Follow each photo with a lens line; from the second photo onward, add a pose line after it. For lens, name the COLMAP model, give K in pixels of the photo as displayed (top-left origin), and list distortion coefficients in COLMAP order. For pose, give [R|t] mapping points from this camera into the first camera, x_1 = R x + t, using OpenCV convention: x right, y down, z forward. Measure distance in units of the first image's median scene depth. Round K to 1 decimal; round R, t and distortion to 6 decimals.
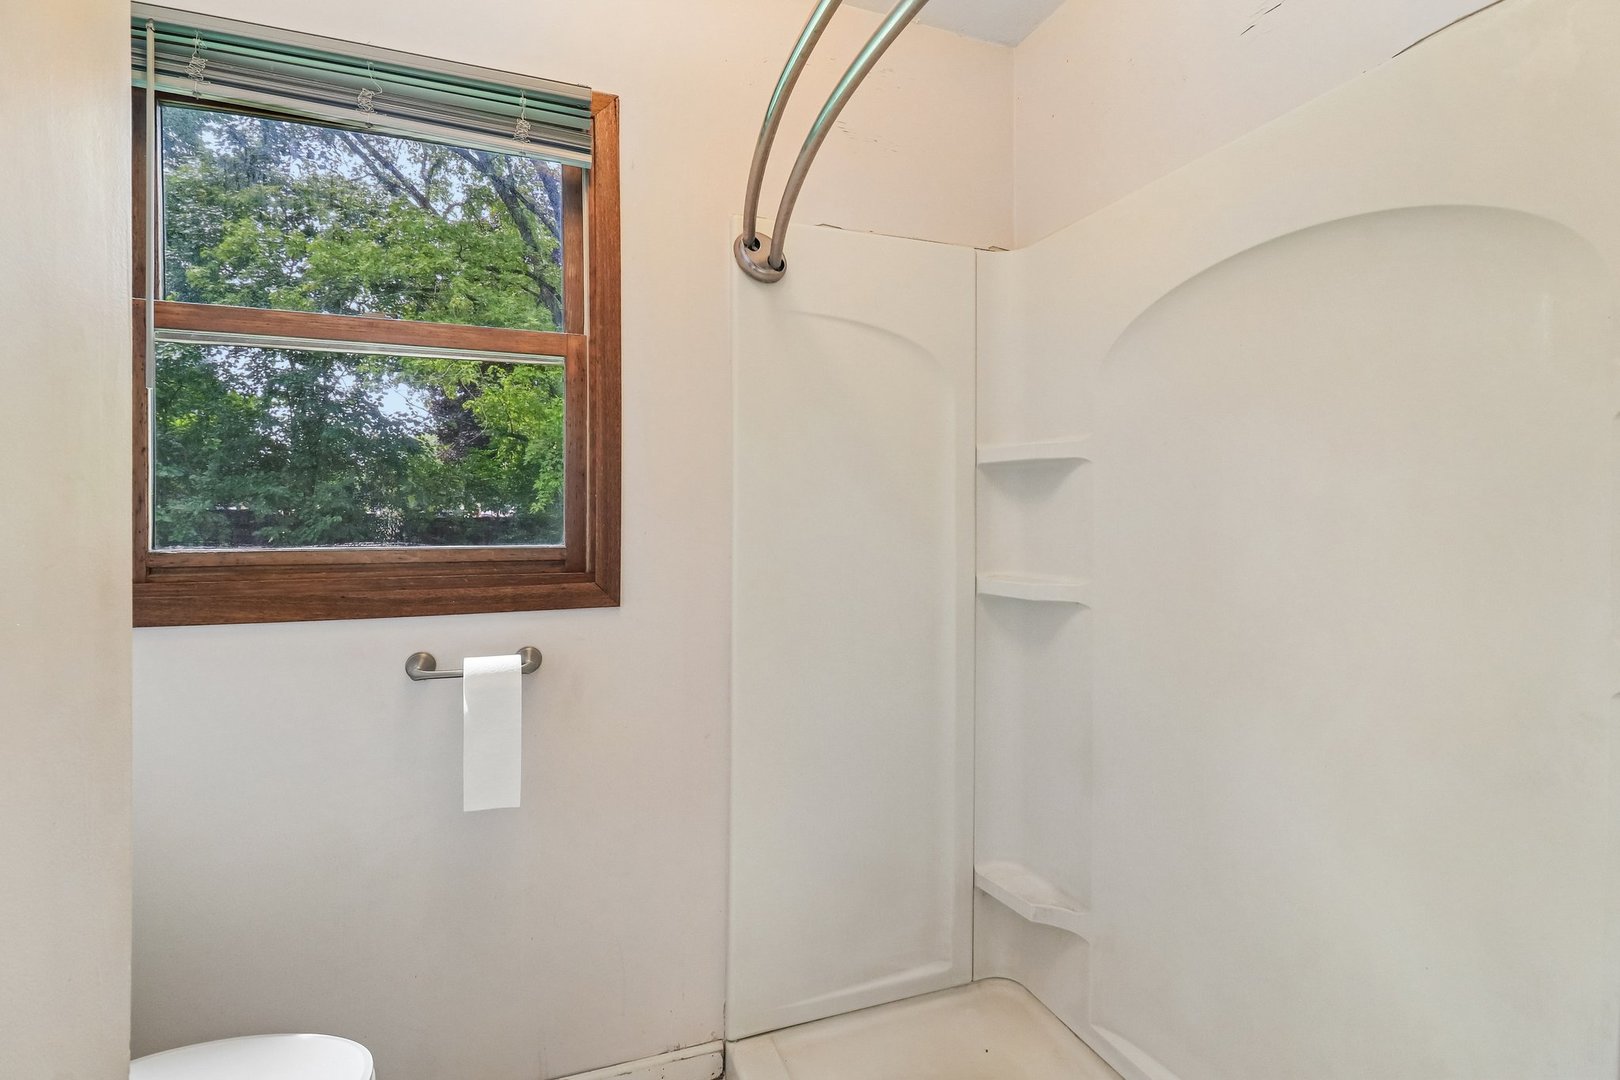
lens RADIAL K [[768.0, 0, 807.1], [0, 768.0, 529.3], [0, 0, 1]] dist [-0.009571, -0.006231]
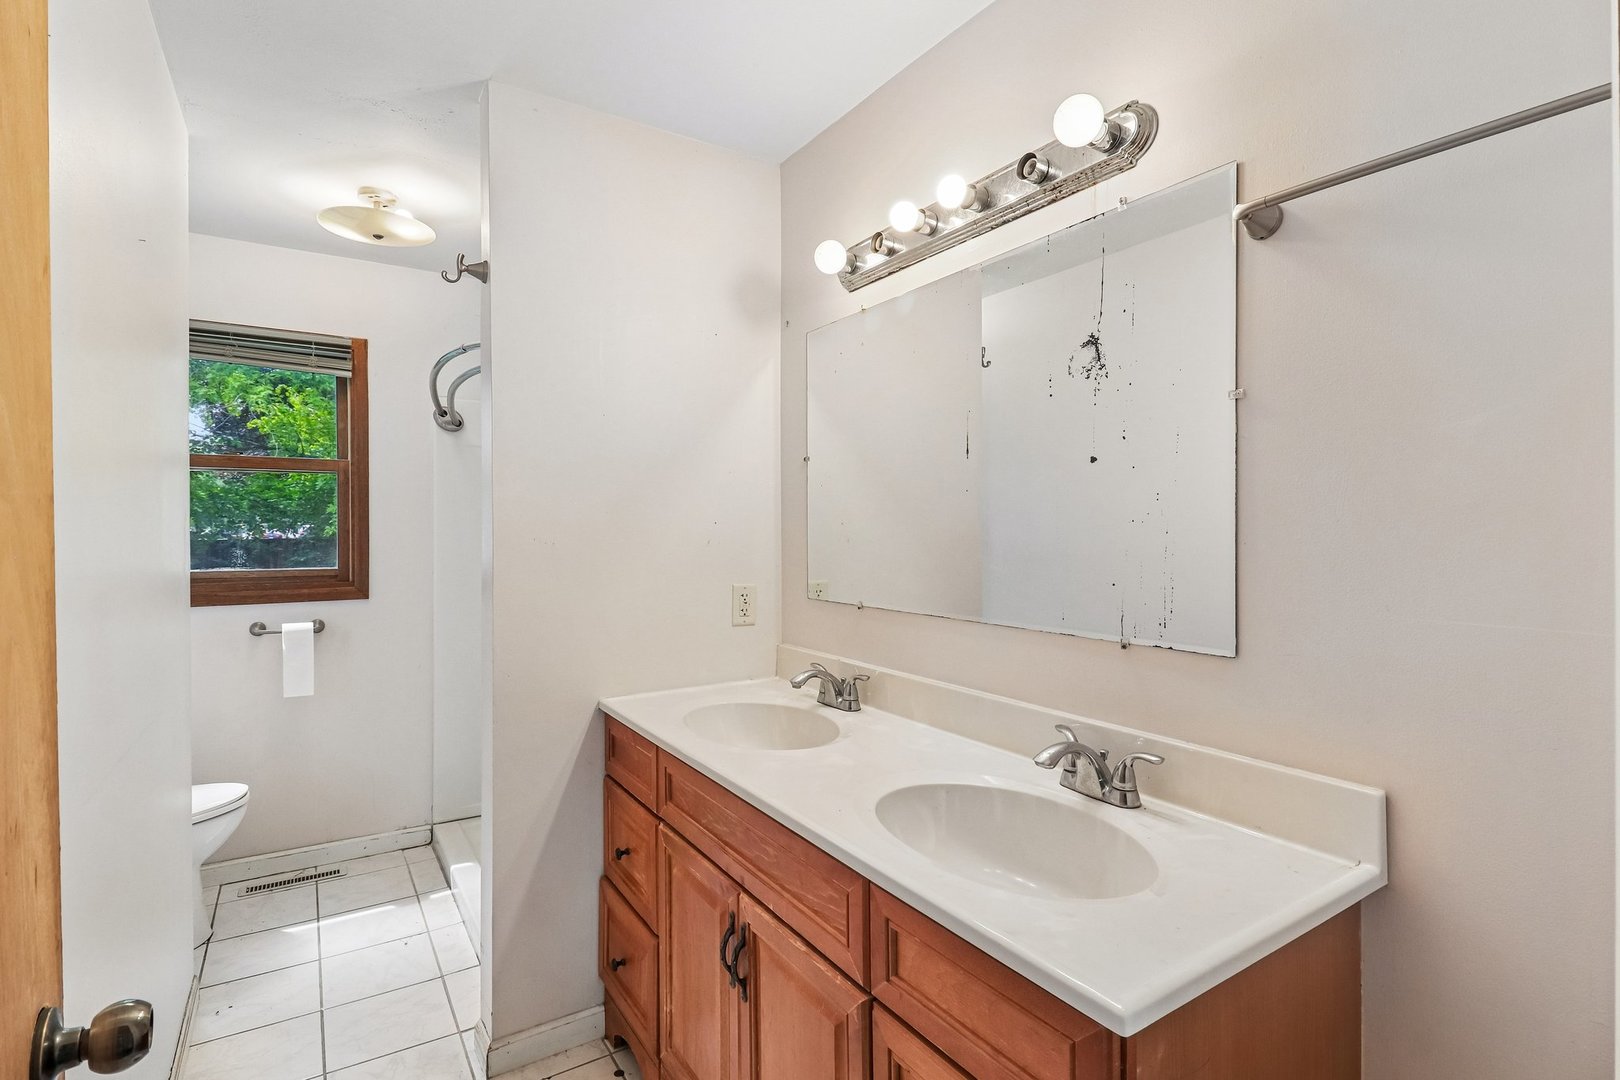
lens RADIAL K [[768.0, 0, 814.1], [0, 768.0, 549.3], [0, 0, 1]] dist [-0.009571, -0.006231]
pose [[0.975376, -0.005315, 0.220482, 0.434689], [0.004827, 0.999985, 0.002753, -0.025614], [-0.220494, -0.001621, 0.975387, -1.156669]]
